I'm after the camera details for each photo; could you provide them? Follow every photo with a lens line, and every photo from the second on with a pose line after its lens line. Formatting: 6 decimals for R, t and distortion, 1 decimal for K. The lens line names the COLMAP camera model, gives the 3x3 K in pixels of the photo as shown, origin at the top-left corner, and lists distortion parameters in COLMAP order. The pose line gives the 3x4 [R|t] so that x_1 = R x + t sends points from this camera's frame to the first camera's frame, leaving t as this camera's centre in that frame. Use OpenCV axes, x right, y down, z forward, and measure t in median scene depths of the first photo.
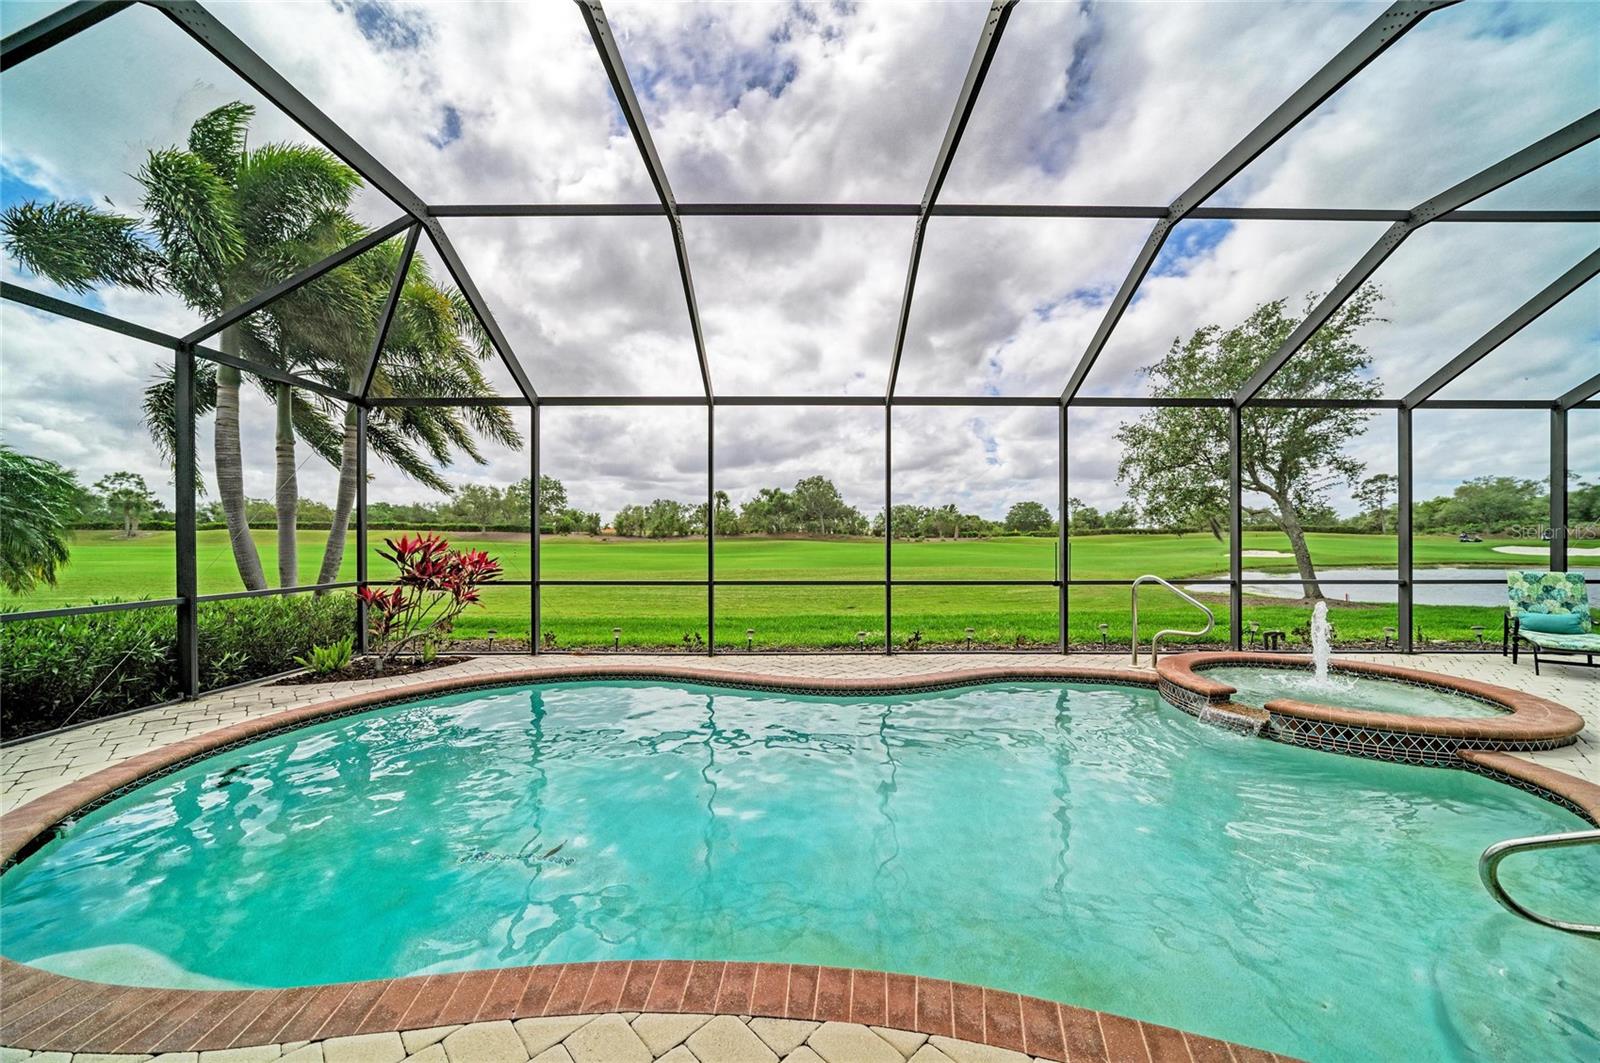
lens RADIAL K [[563.8, 0, 800.4], [0, 563.8, 530.8], [0, 0, 1]] dist [-0.008023, 0.000064]
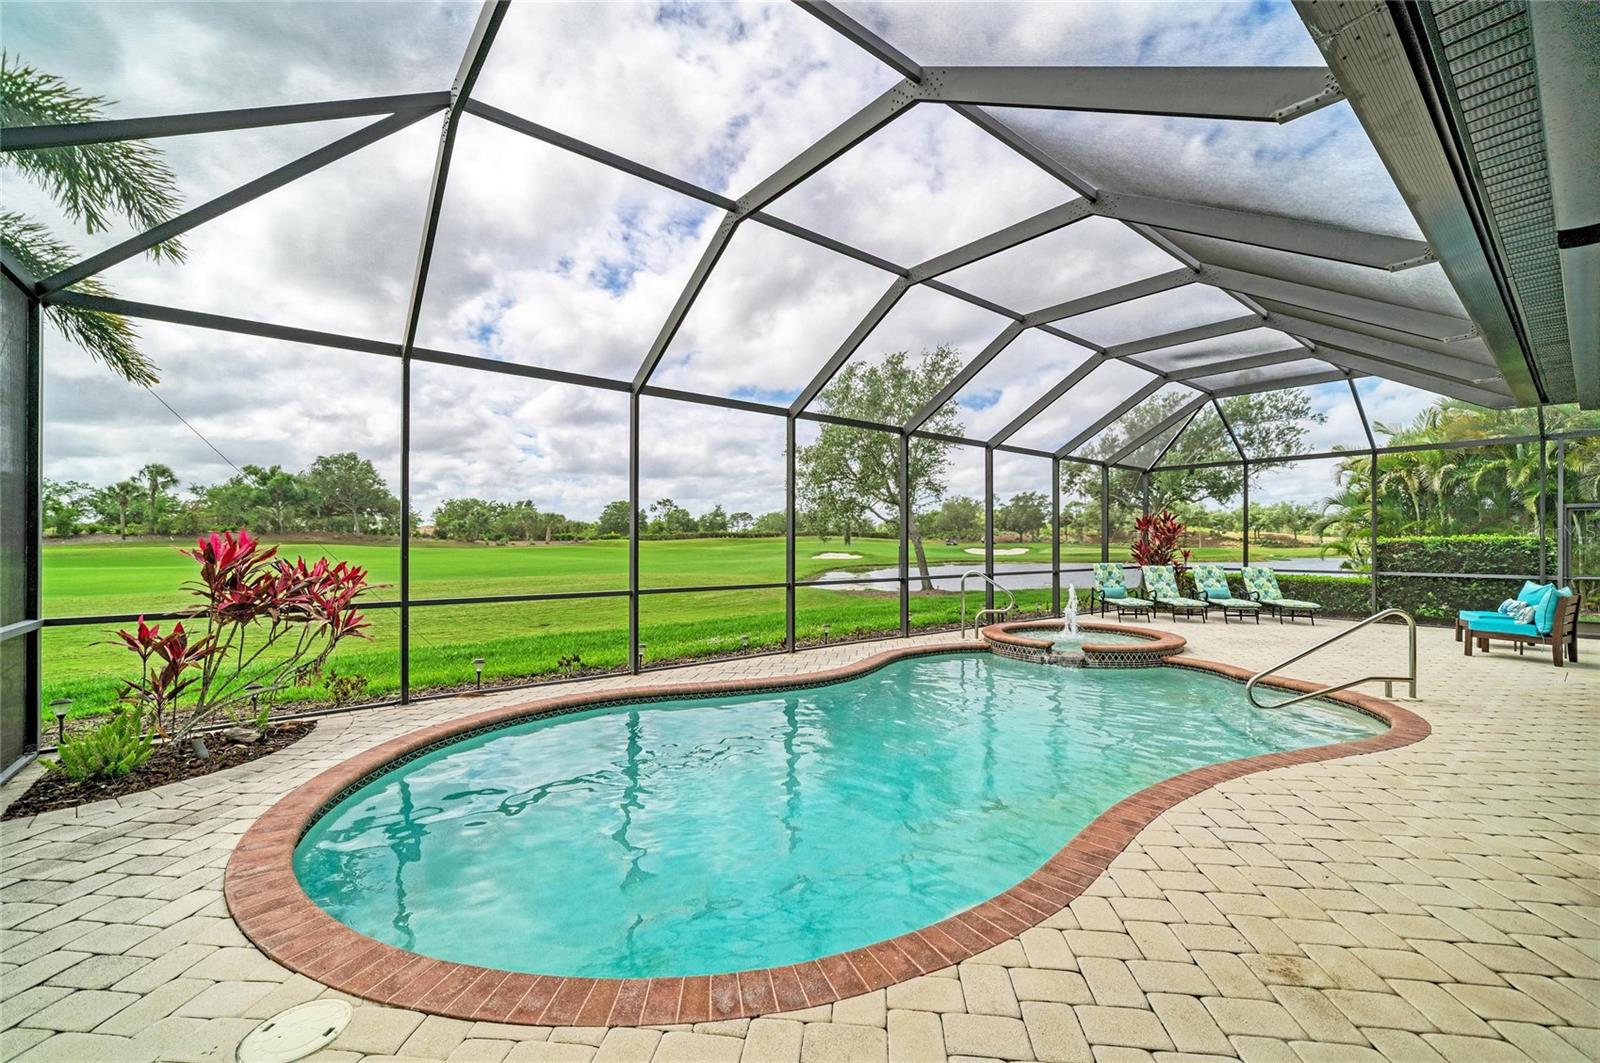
lens RADIAL K [[663.5, 0, 800.4], [0, 663.5, 538.1], [0, 0, 1]] dist [-0.004514, 0.001251]
pose [[0.778902, 0.005056, 0.627125, -0.169212], [-0.009960, 0.999941, 0.004309, 0.000030], [-0.627066, -0.009603, 0.778907, 0.006570]]
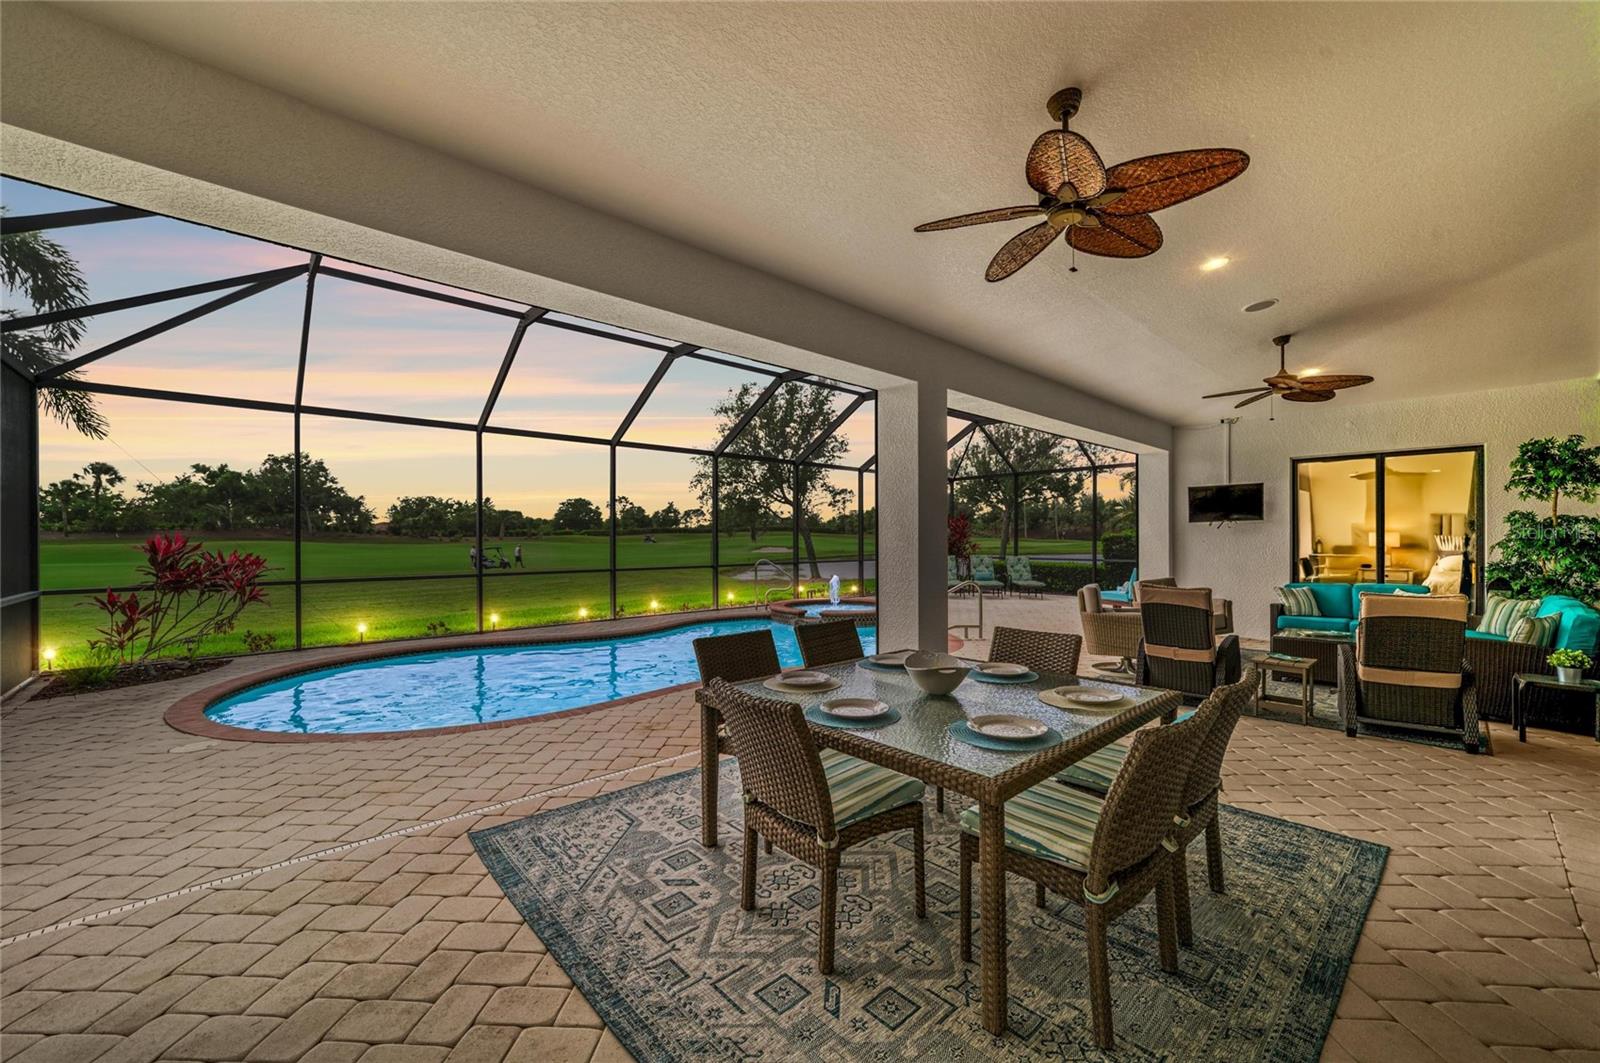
lens RADIAL K [[634.3, 0, 800.1], [0, 634.3, 540.6], [0, 0, 1]] dist [-0.006570, 0.000796]
pose [[0.735765, -0.004847, 0.677219, -0.161123], [-0.007562, 0.999853, 0.015372, -0.002587], [-0.677194, -0.016432, 0.735621, -0.134014]]
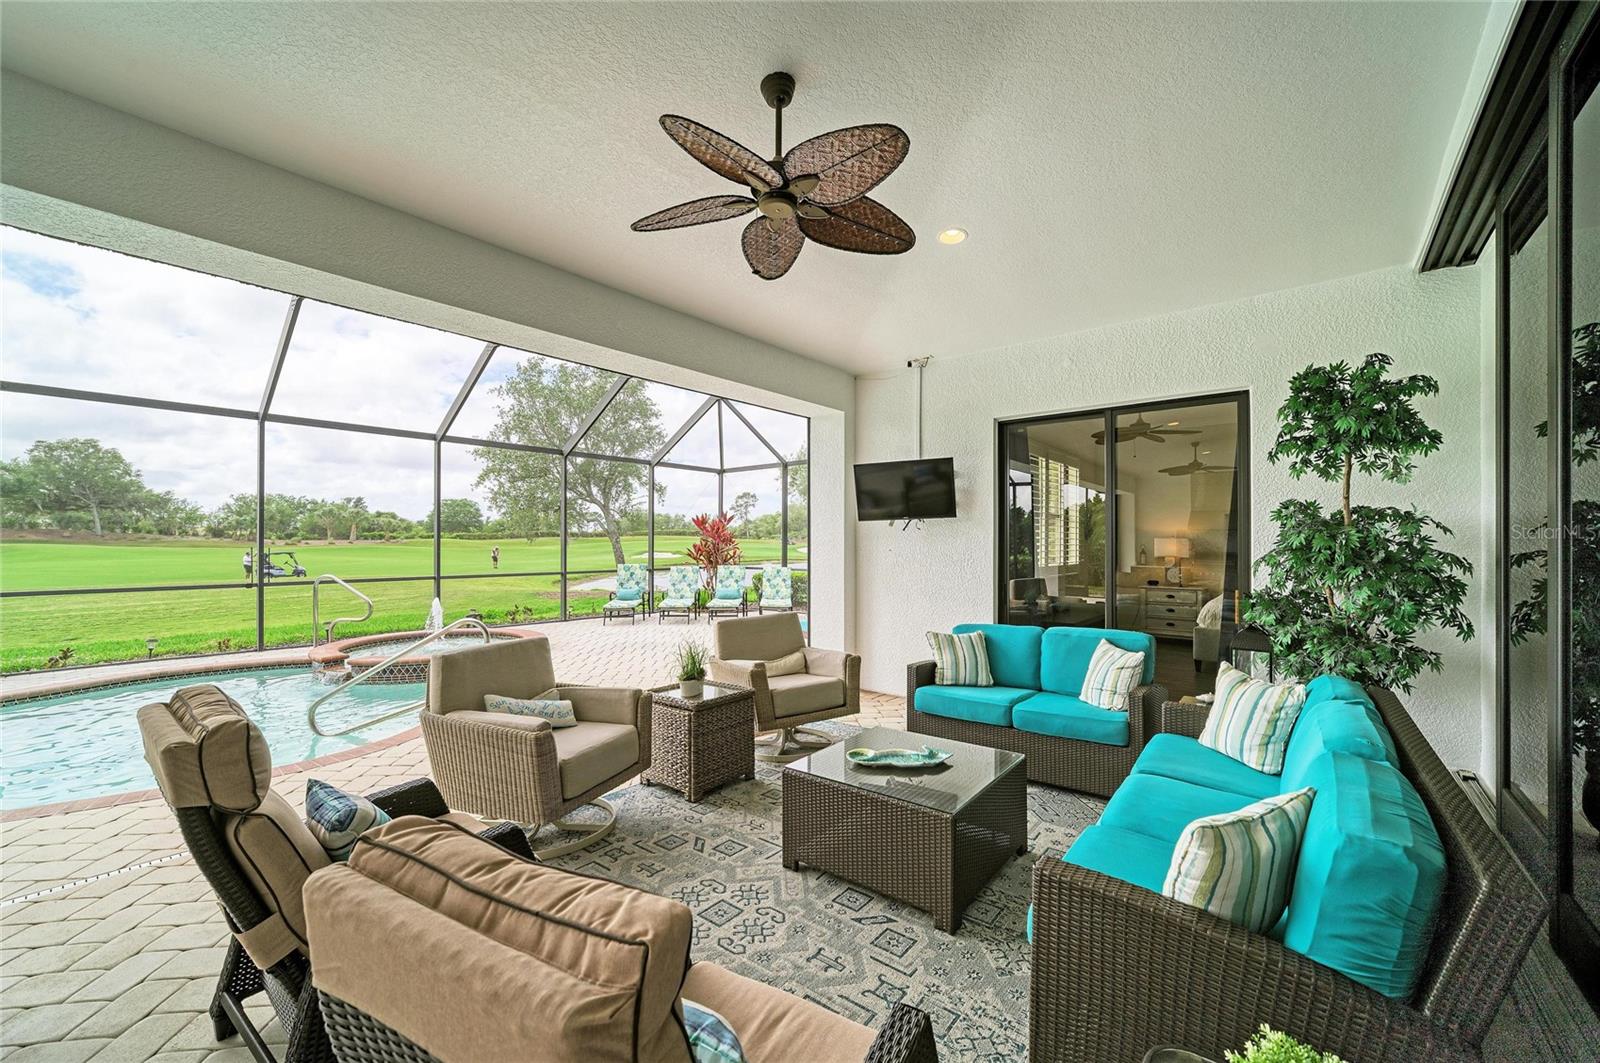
lens RADIAL K [[634.3, 0, 807.3], [0, 634.3, 539.0], [0, 0, 1]] dist [-0.006570, 0.000796]
pose [[0.642552, 0.005428, 0.766223, 0.062535], [-0.012947, 0.999909, 0.003774, -0.003073], [-0.766133, -0.012345, 0.642564, -0.152504]]
